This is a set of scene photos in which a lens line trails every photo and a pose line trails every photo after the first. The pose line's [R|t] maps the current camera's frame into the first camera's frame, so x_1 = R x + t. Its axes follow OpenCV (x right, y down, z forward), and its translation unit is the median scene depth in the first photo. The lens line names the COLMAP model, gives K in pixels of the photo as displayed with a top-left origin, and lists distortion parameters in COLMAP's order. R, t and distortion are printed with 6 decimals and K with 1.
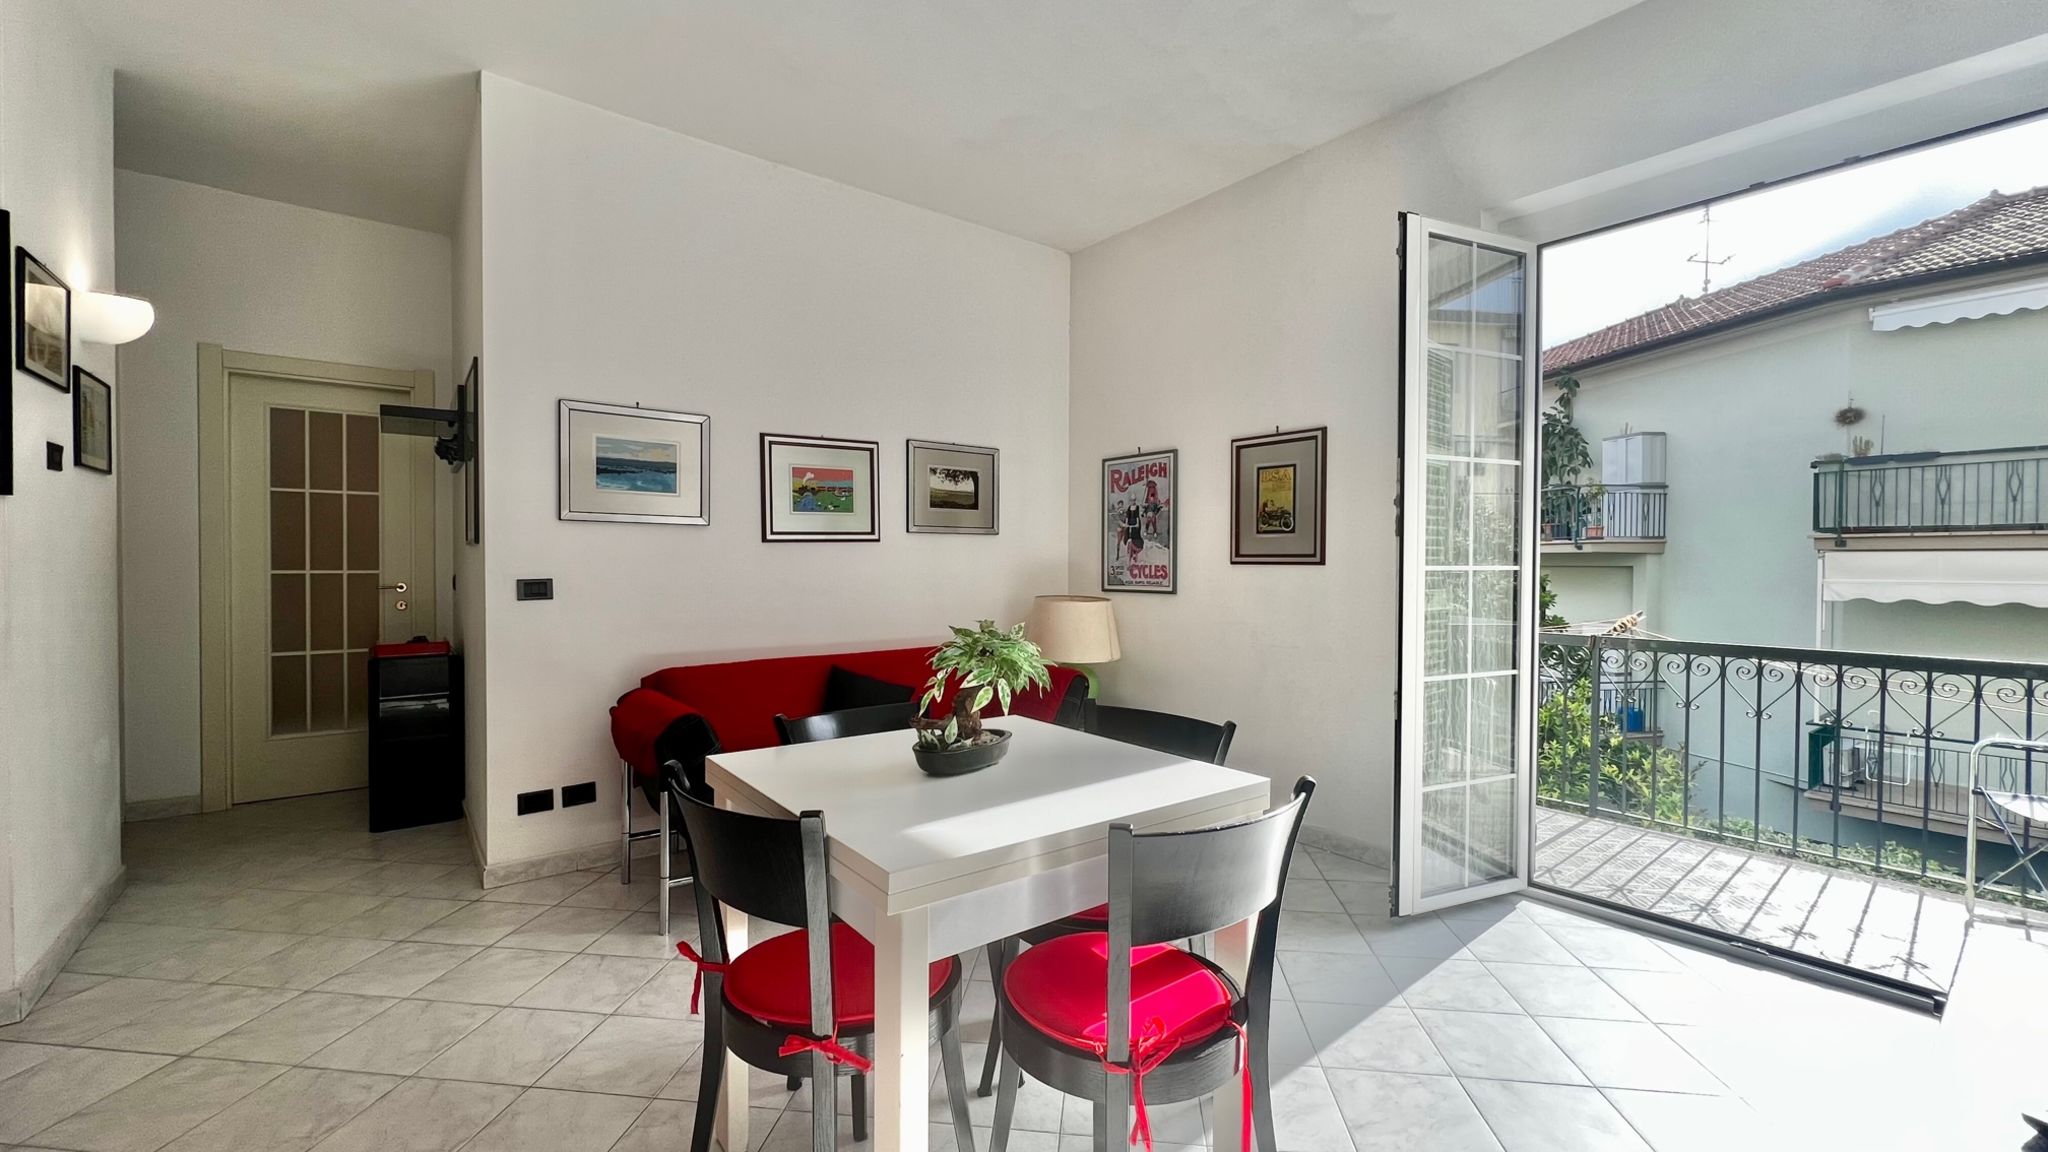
lens RADIAL K [[824.2, 0, 1016.2], [0, 824.2, 575.9], [0, 0, 1]] dist [-0.001983, -0.000245]
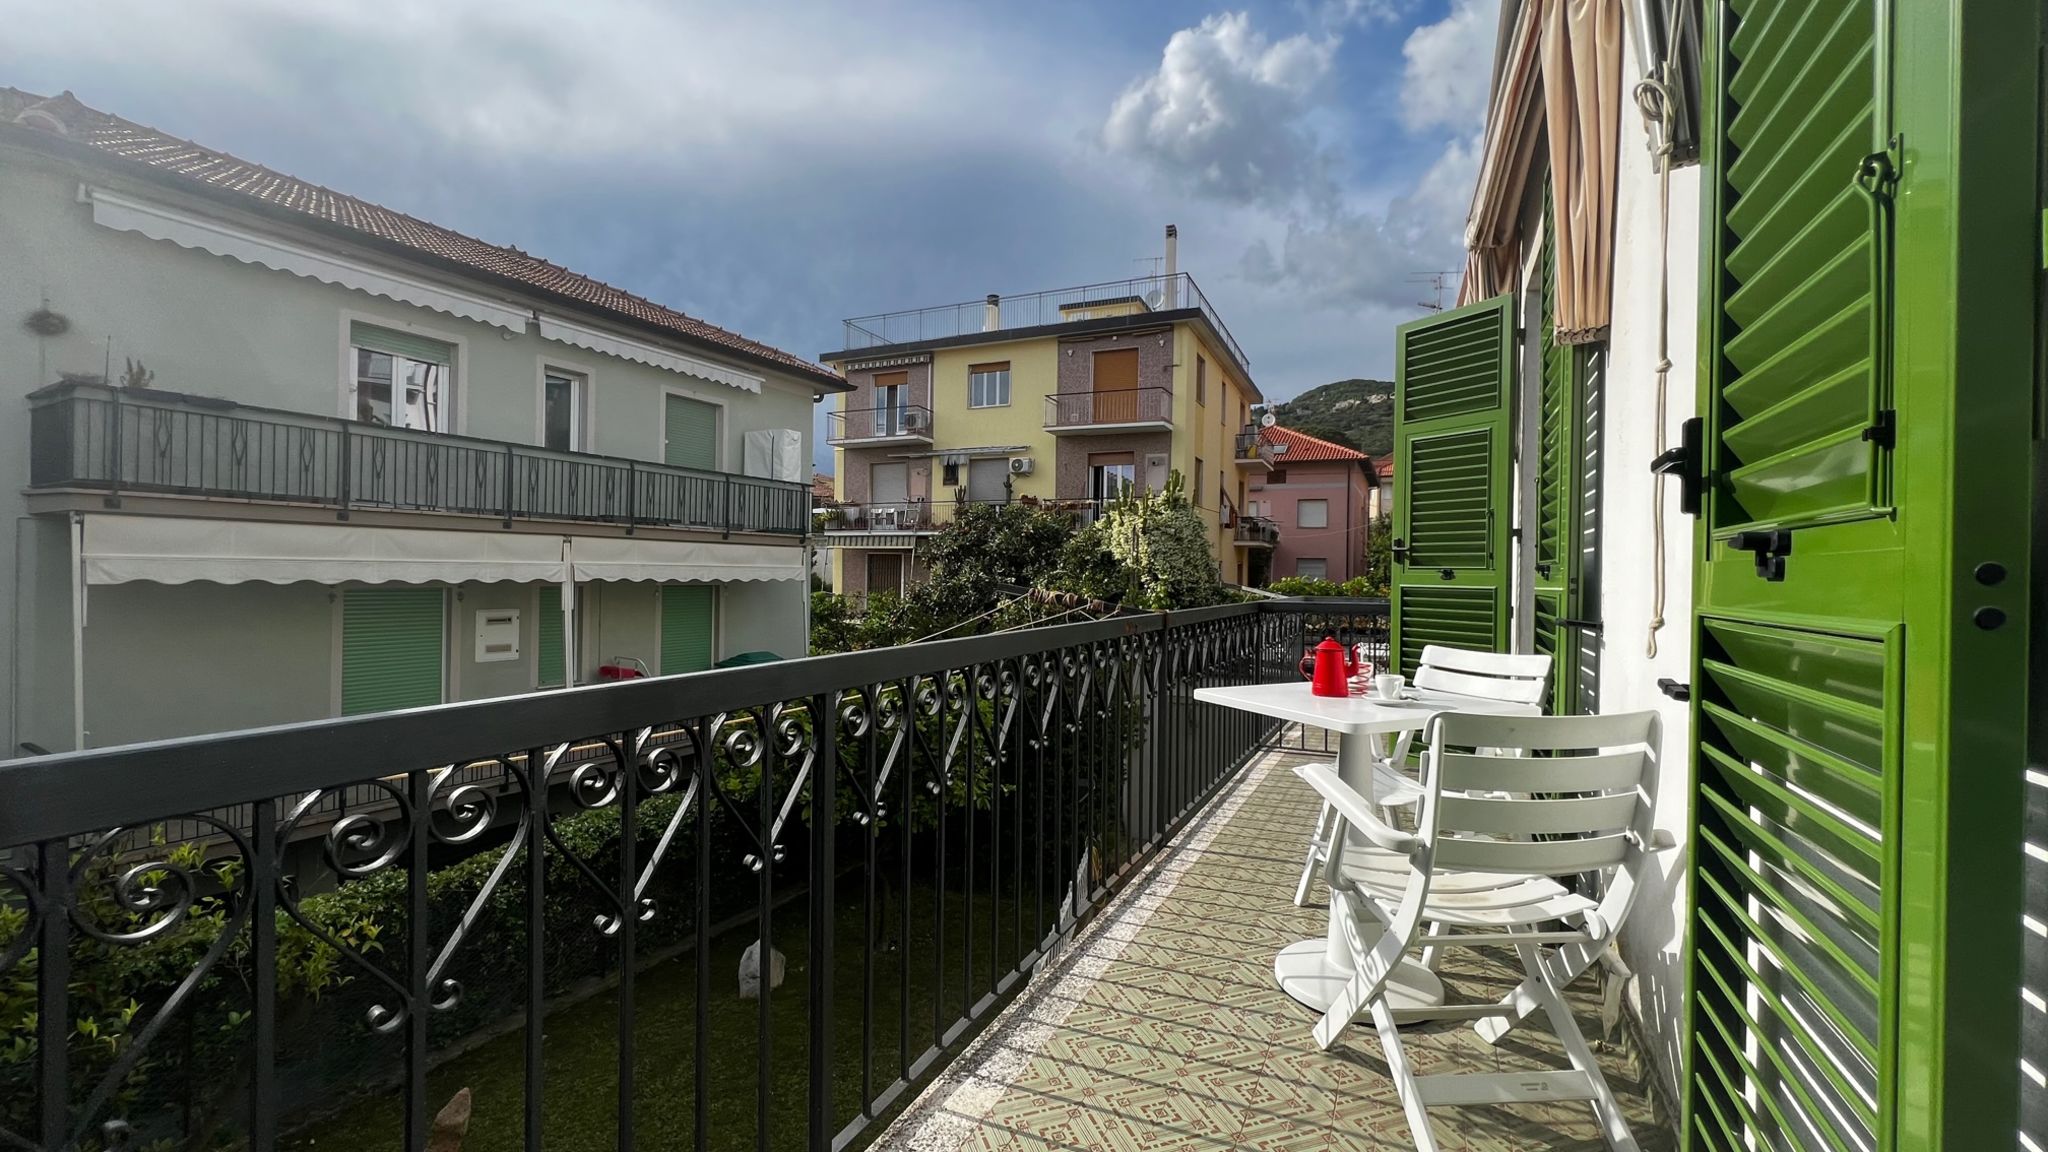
lens RADIAL K [[817.8, 0, 1015.6], [0, 817.8, 577.4], [0, 0, 1]] dist [0.000528, -0.000253]
pose [[-0.430667, -0.015739, 0.902374, 0.020543], [-0.009924, 0.999870, 0.012703, 0.008344], [-0.902456, -0.003485, -0.430767, 0.602298]]
